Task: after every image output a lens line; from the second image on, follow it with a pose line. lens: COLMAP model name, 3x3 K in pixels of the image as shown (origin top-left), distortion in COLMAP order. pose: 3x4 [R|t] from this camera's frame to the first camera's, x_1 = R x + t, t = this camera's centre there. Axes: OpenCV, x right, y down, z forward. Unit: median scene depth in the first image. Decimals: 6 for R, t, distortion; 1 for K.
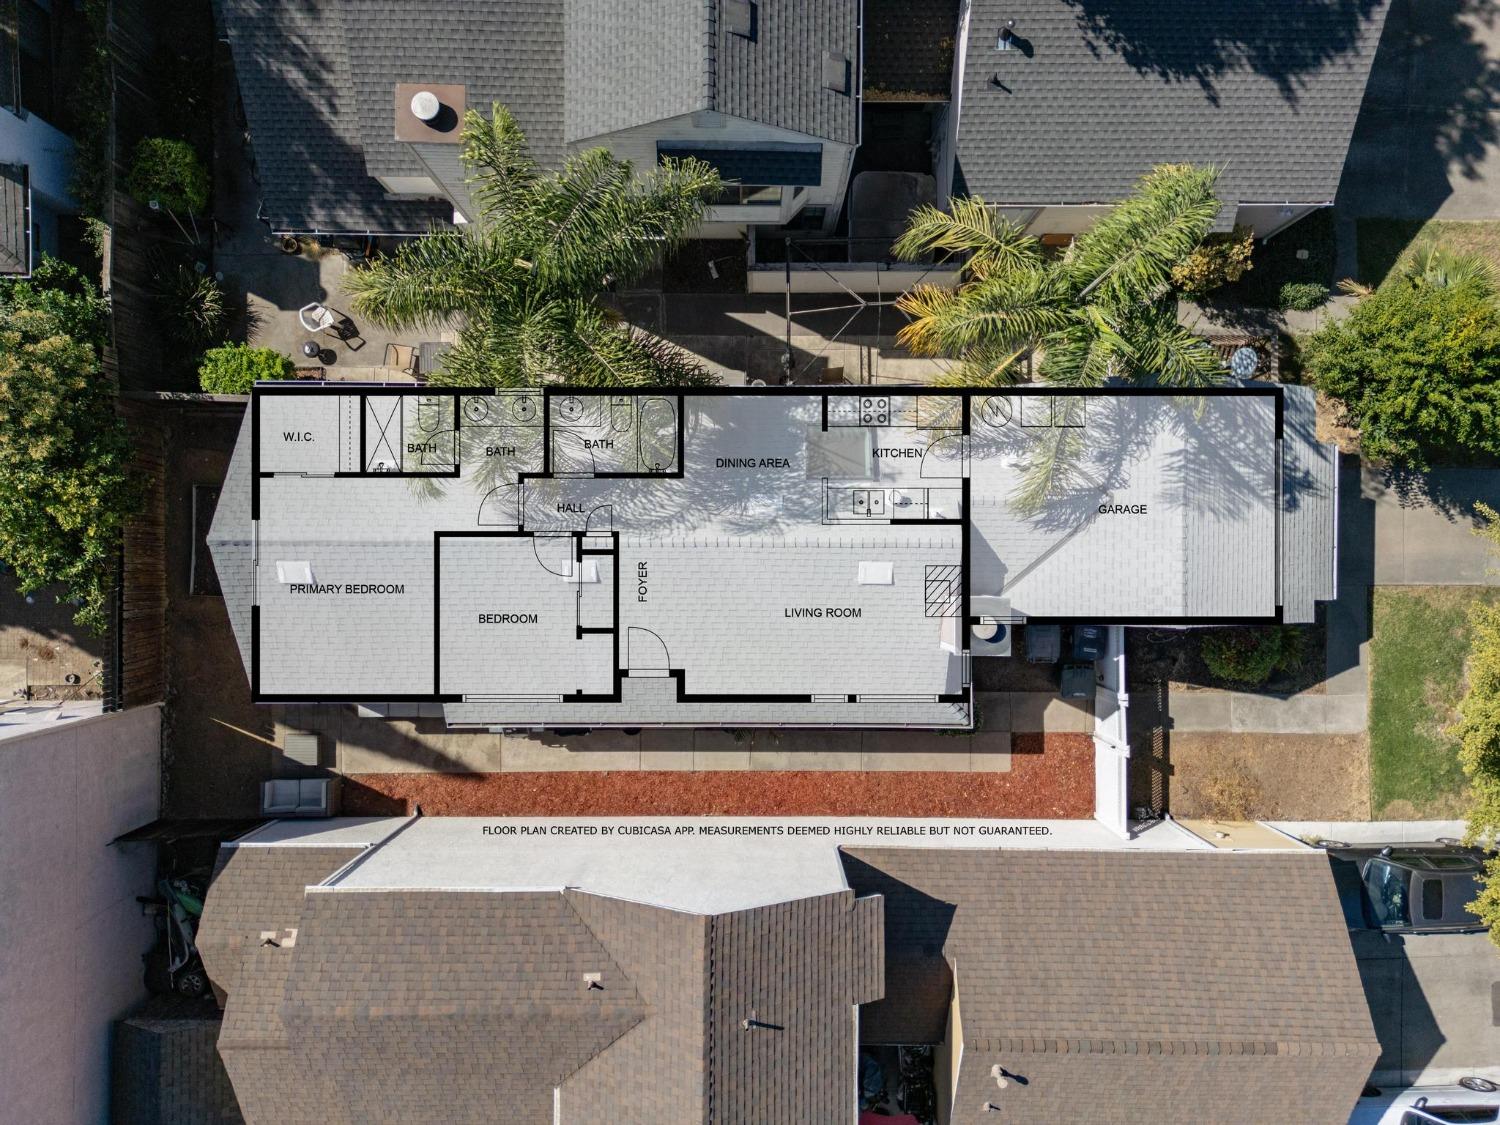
lens RADIAL K [[1036.2, 0, 750.0], [0, 1036.2, 562.5], [0, 0, 1]] dist [0.001657, -0.003260]
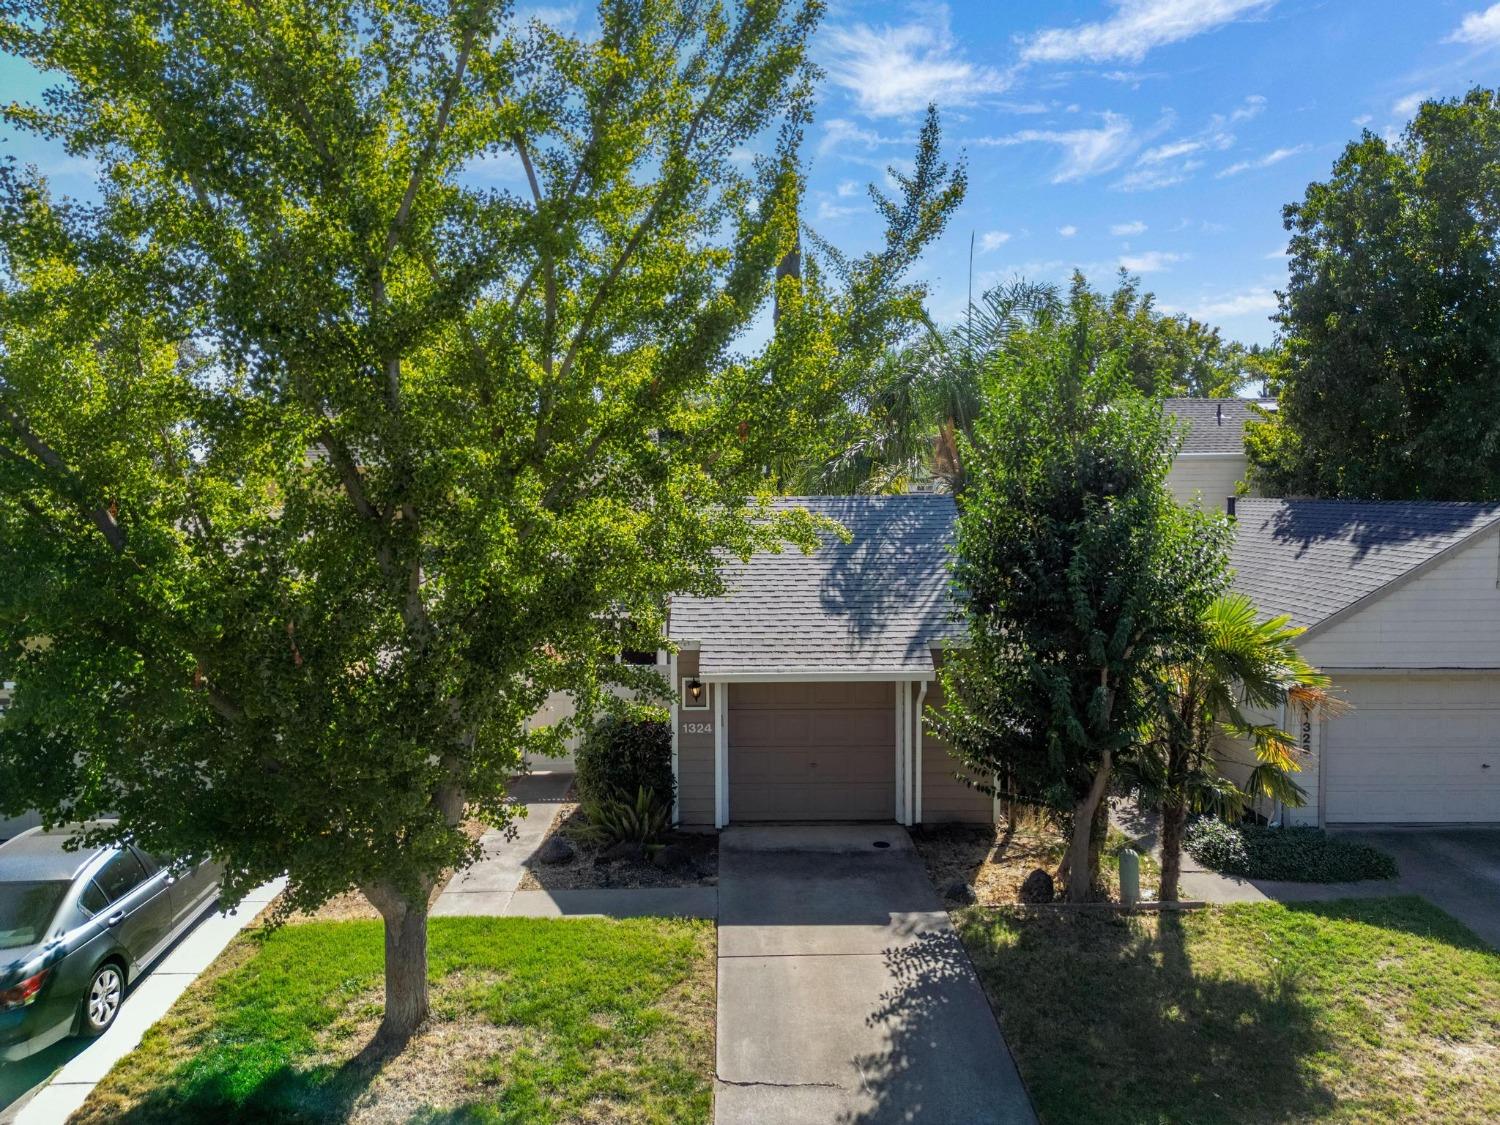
lens RADIAL K [[1036.2, 0, 750.0], [0, 1036.2, 562.5], [0, 0, 1]] dist [0.001657, -0.003260]
pose [[0.034743, 0.078593, -0.996301, 1.240318], [-0.998985, -0.025879, -0.036878, 0.033871], [-0.028681, 0.996571, 0.077614, 0.903154]]
